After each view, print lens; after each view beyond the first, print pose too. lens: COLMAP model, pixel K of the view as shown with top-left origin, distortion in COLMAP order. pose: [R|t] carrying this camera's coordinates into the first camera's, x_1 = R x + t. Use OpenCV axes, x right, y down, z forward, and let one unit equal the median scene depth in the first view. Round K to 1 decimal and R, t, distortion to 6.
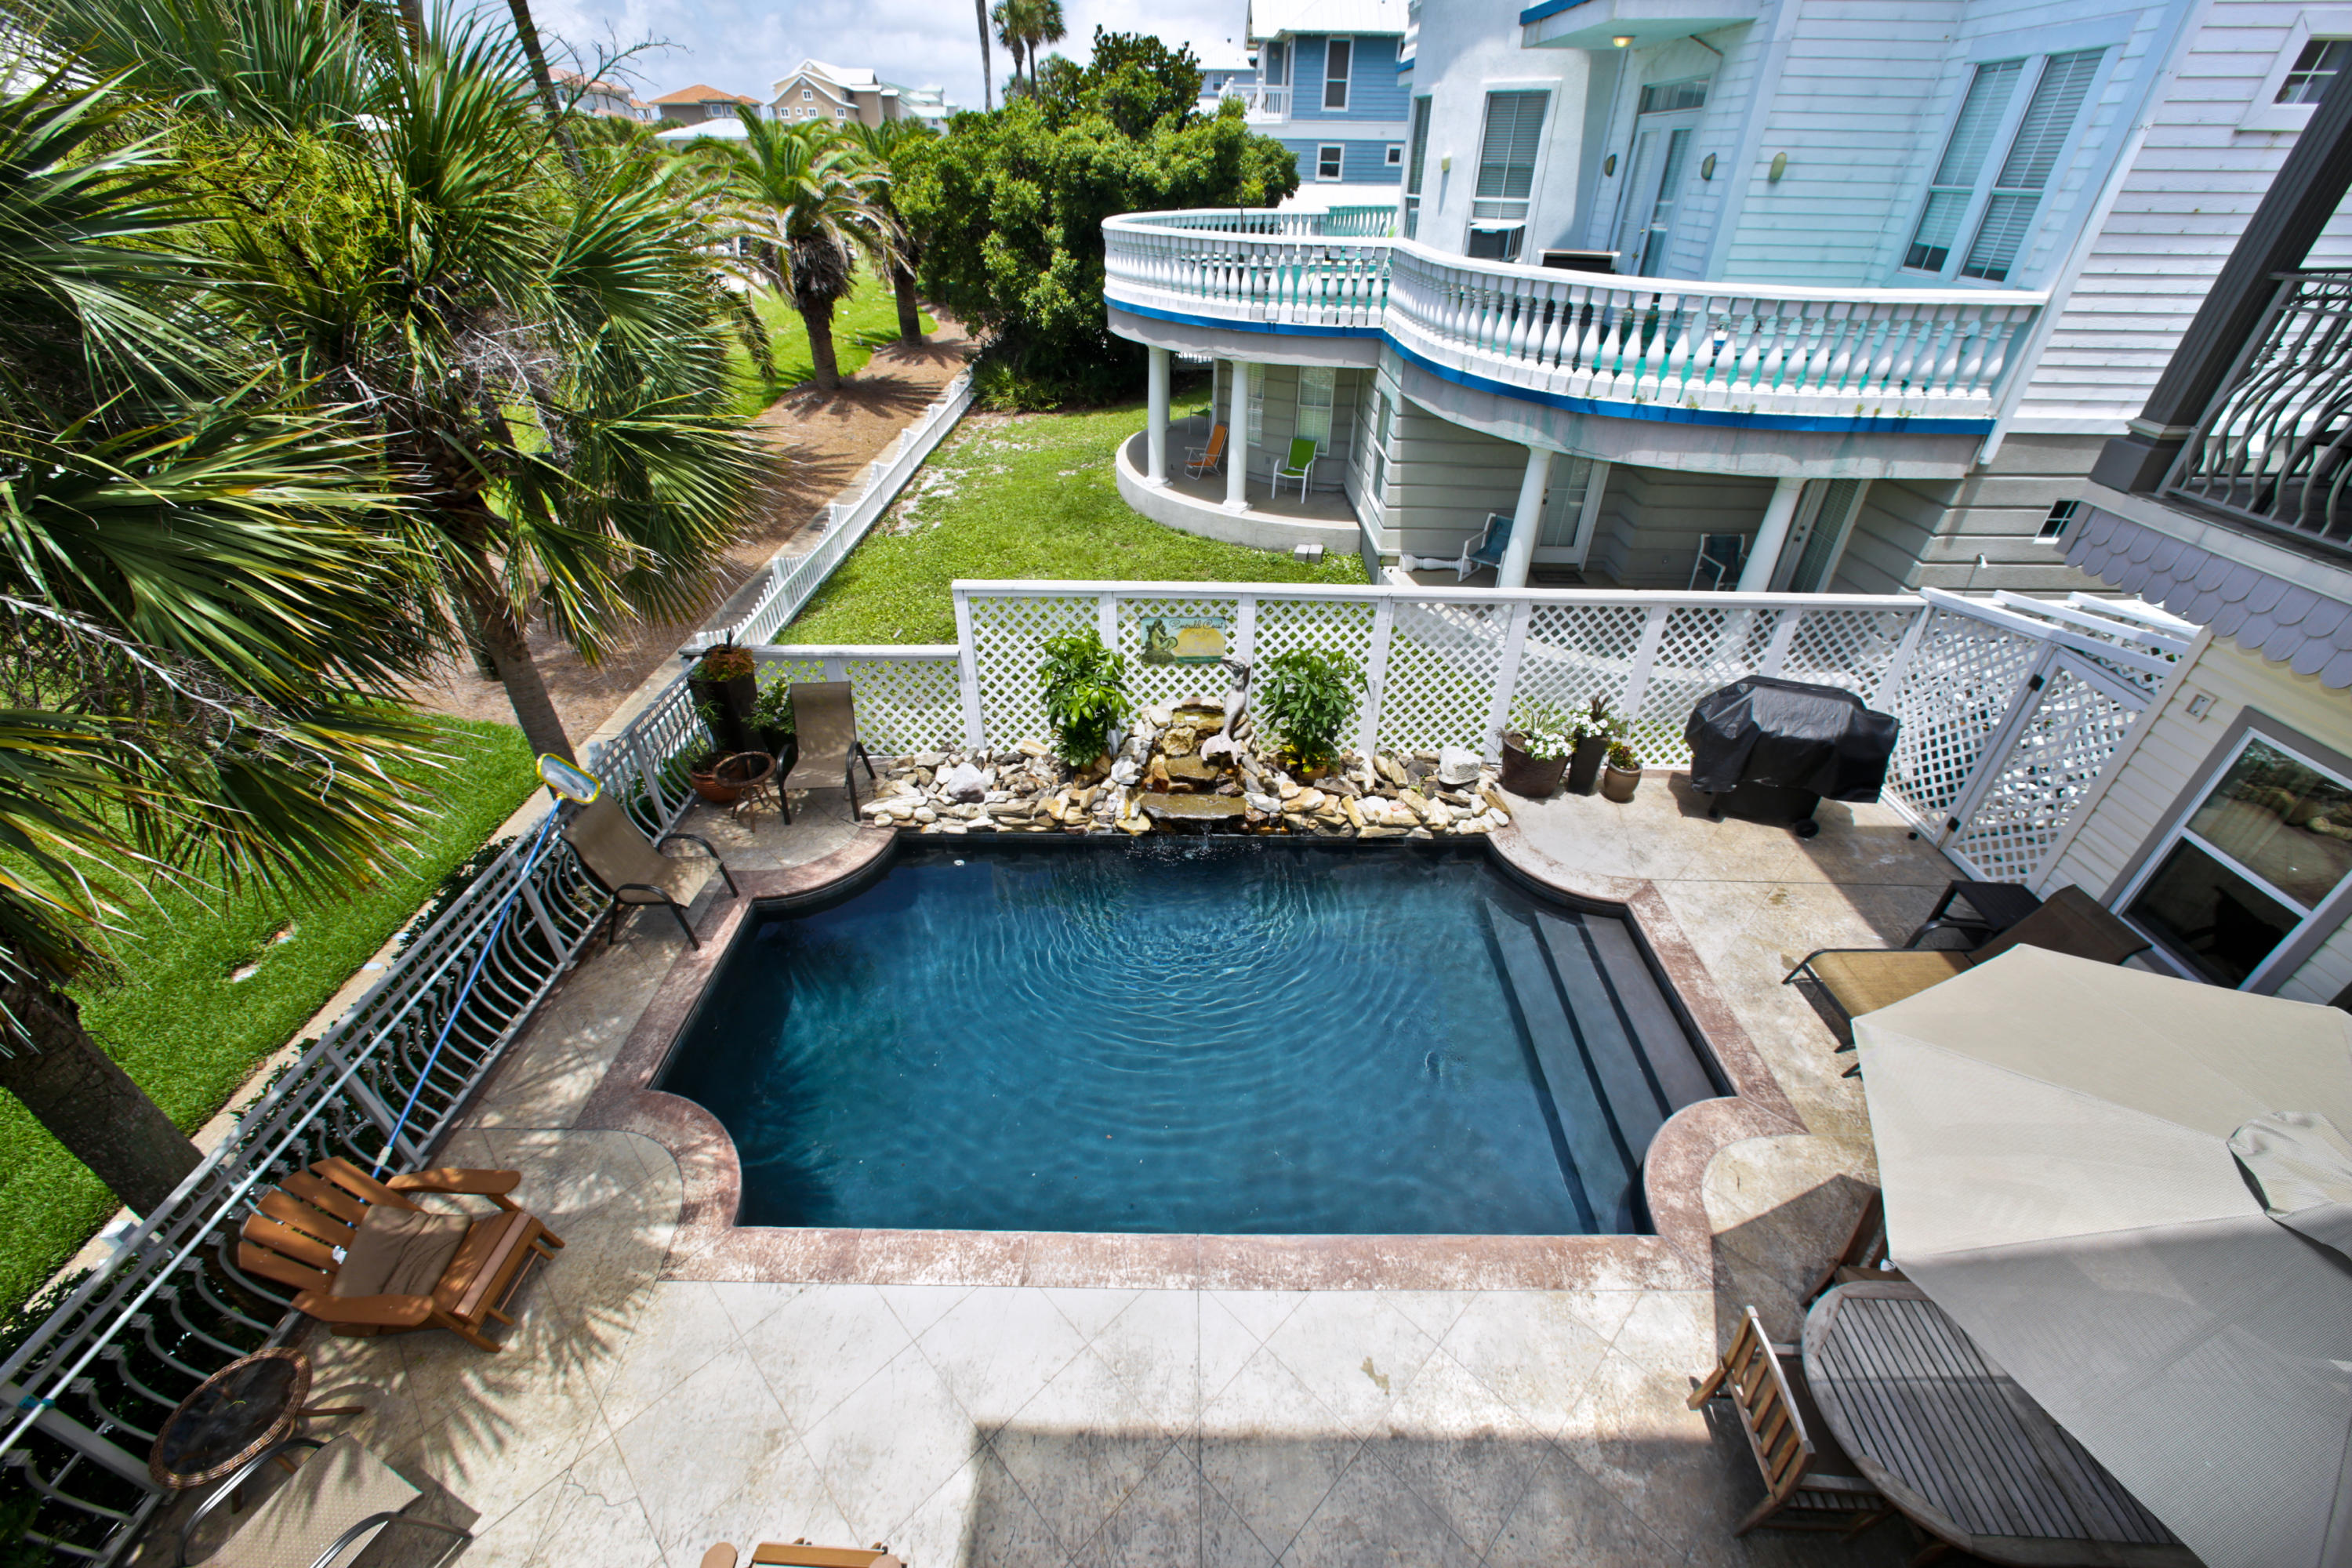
lens RADIAL K [[937.9, 0, 1187.0], [0, 937.9, 770.3], [0, 0, 1]] dist [-0.034895, 0.014177]
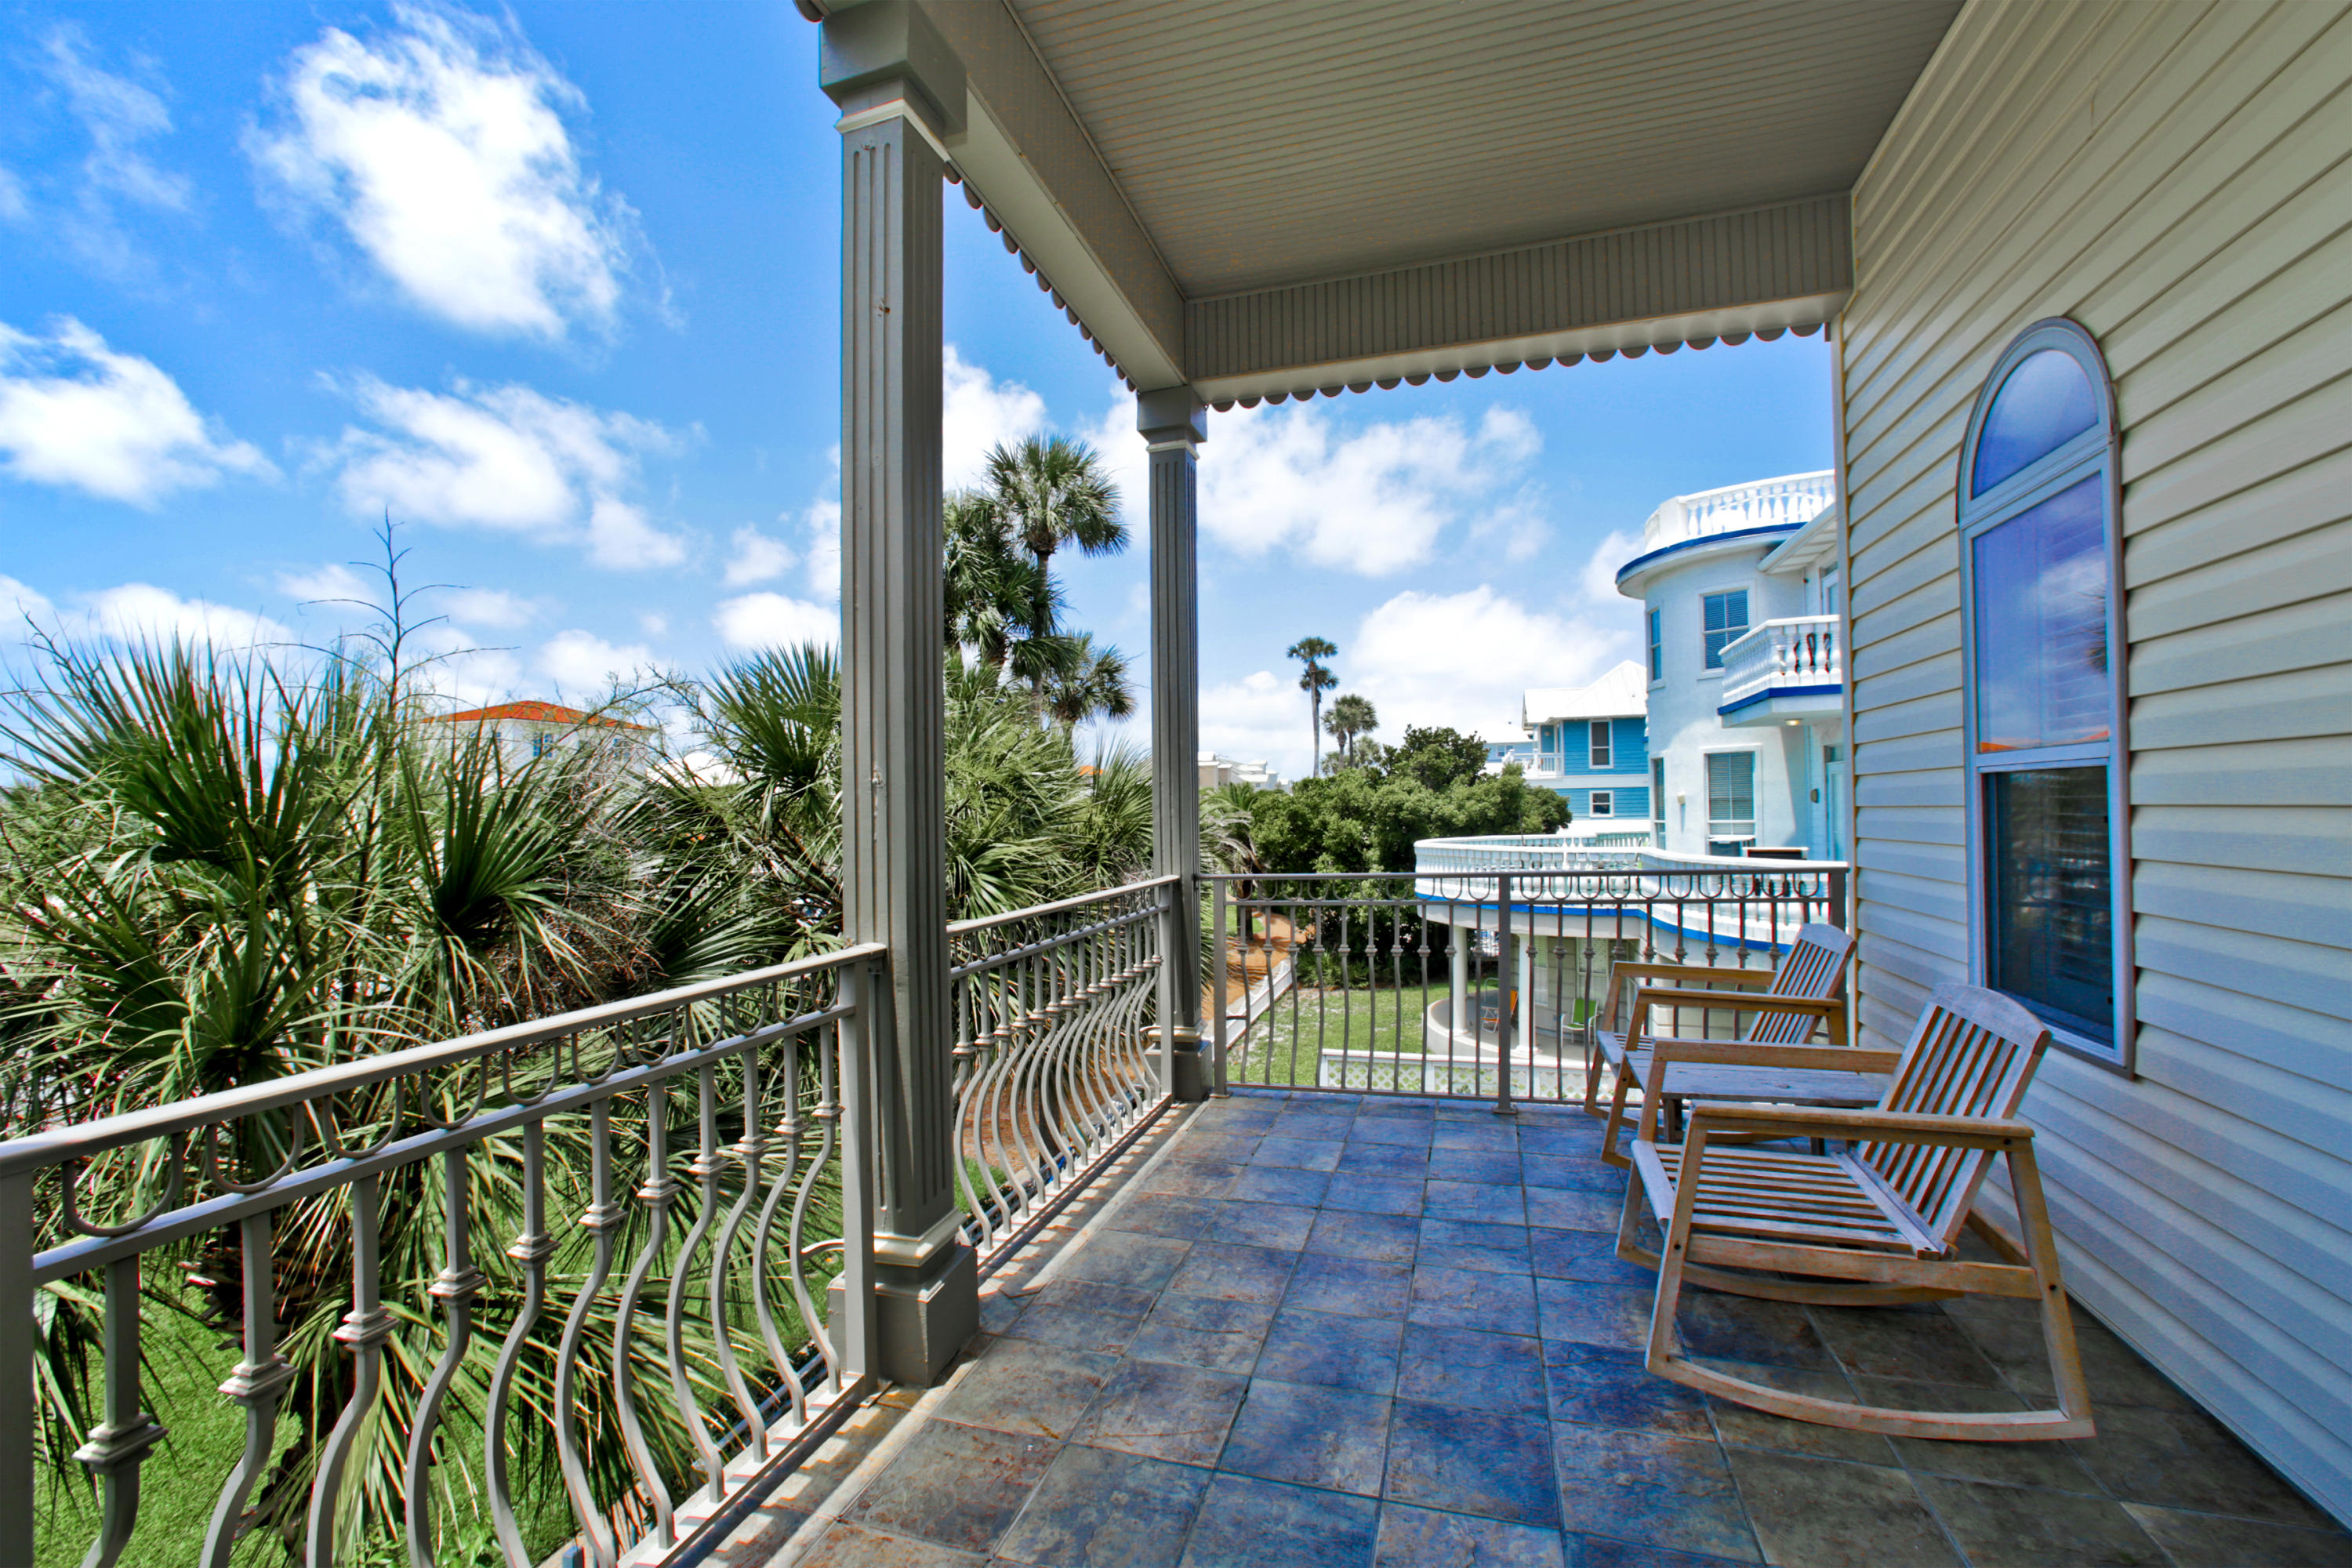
lens RADIAL K [[937.9, 0, 1187.0], [0, 937.9, 770.3], [0, 0, 1]] dist [-0.034895, 0.014177]
pose [[0.954910, -0.033418, -0.295009, -0.001408], [-0.145568, 0.813318, -0.563315, 0.098197], [0.258761, 0.580859, 0.771781, -0.141699]]
